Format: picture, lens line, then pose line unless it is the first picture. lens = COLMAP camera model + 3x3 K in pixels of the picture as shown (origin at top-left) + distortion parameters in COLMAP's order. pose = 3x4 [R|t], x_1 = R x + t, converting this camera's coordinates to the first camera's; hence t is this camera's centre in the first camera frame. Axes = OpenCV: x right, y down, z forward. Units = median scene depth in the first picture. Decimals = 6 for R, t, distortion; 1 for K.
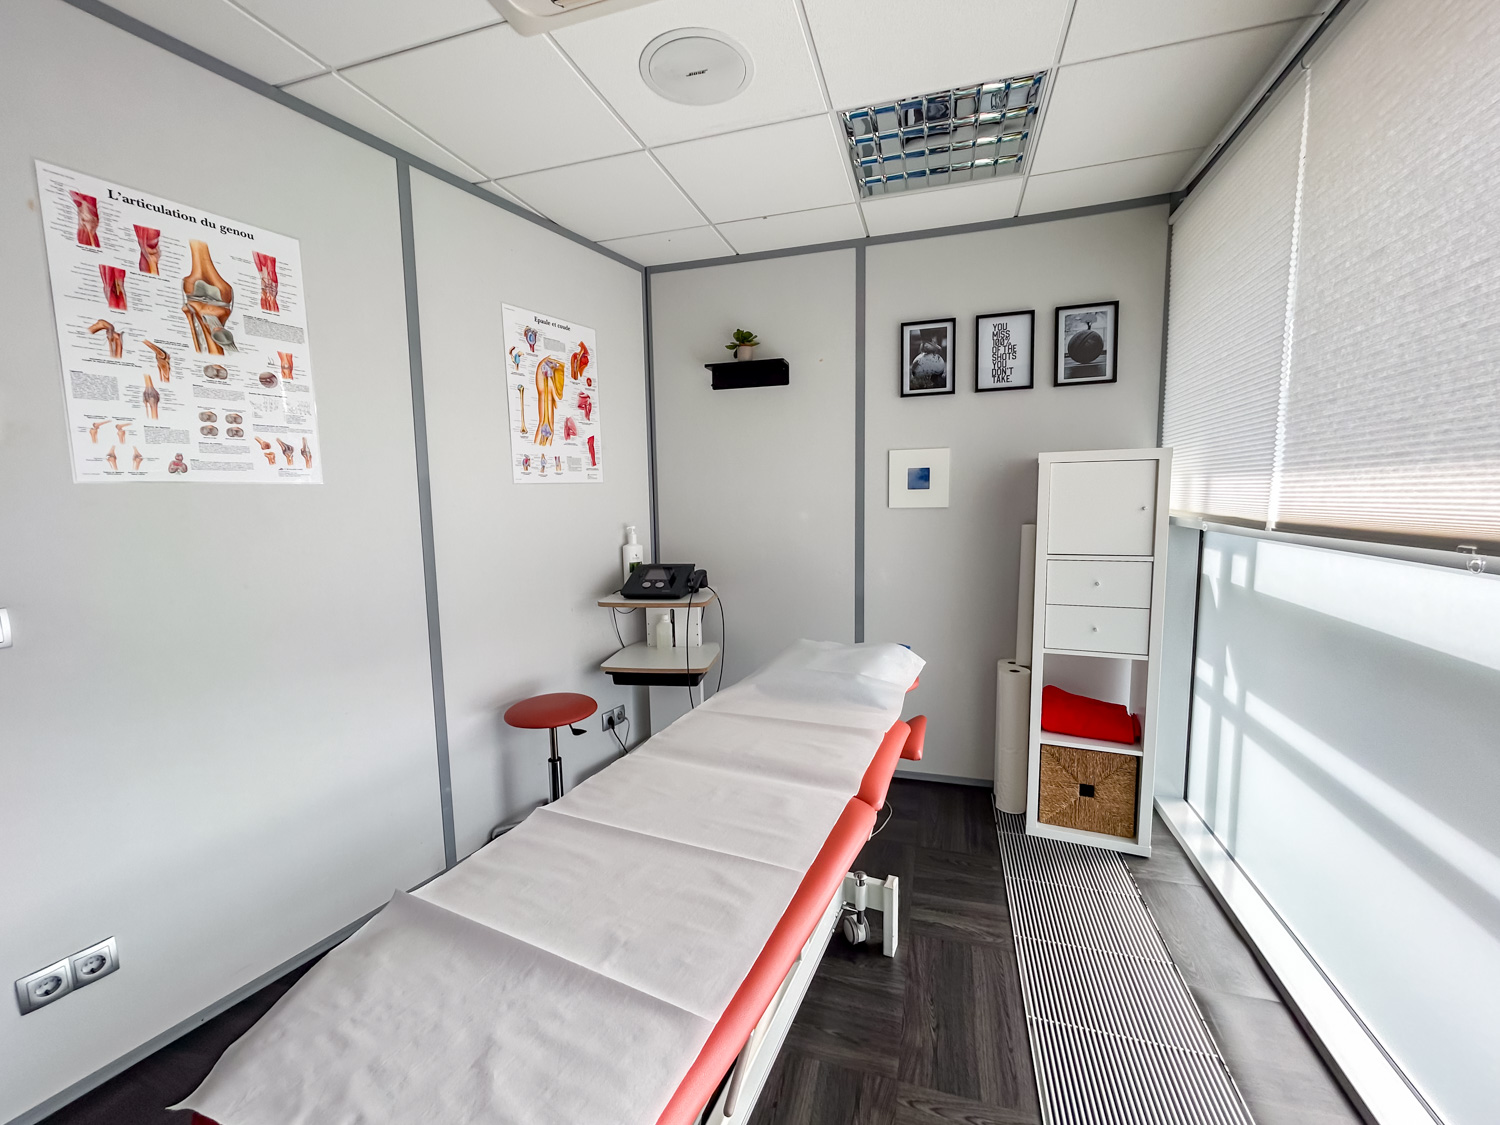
lens RADIAL K [[607.5, 0, 750.0], [0, 607.5, 562.5], [0, 0, 1]] dist [0.002072, 0.000633]
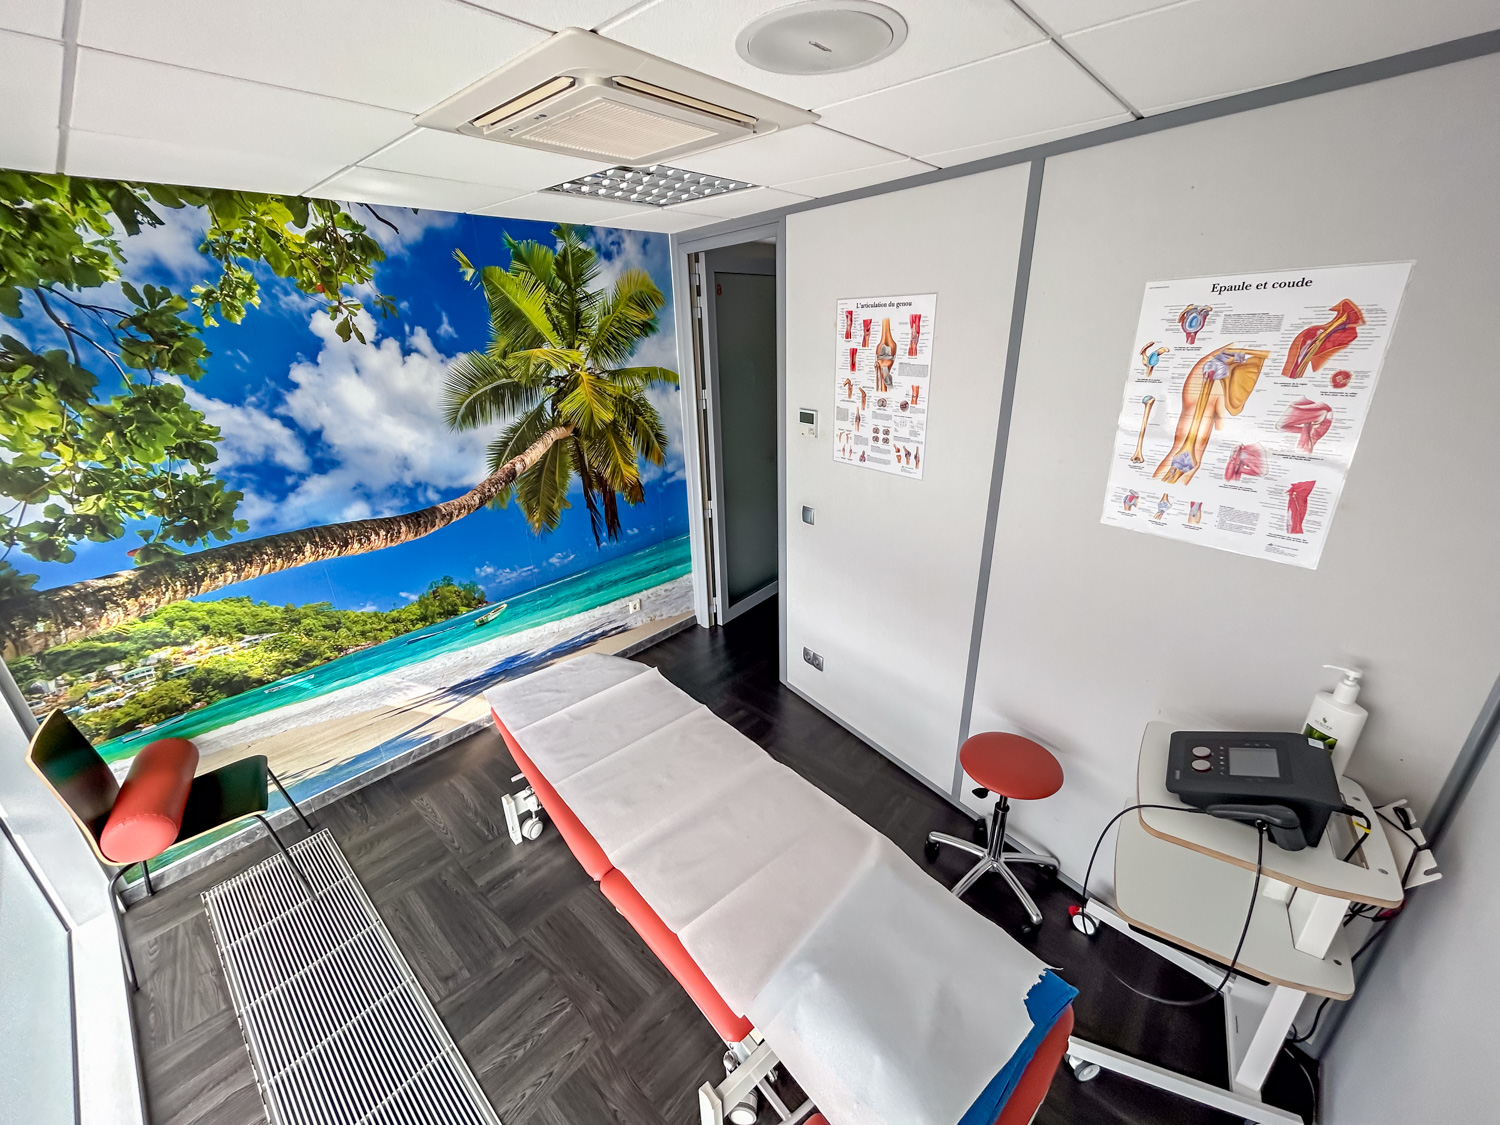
lens RADIAL K [[607.5, 0, 750.0], [0, 607.5, 562.5], [0, 0, 1]] dist [0.002072, 0.000633]
pose [[-0.411265, 0.375388, -0.830629, 0.662804], [-0.067233, 0.896287, 0.438349, -0.552681], [0.909033, 0.236123, -0.343373, 1.203164]]
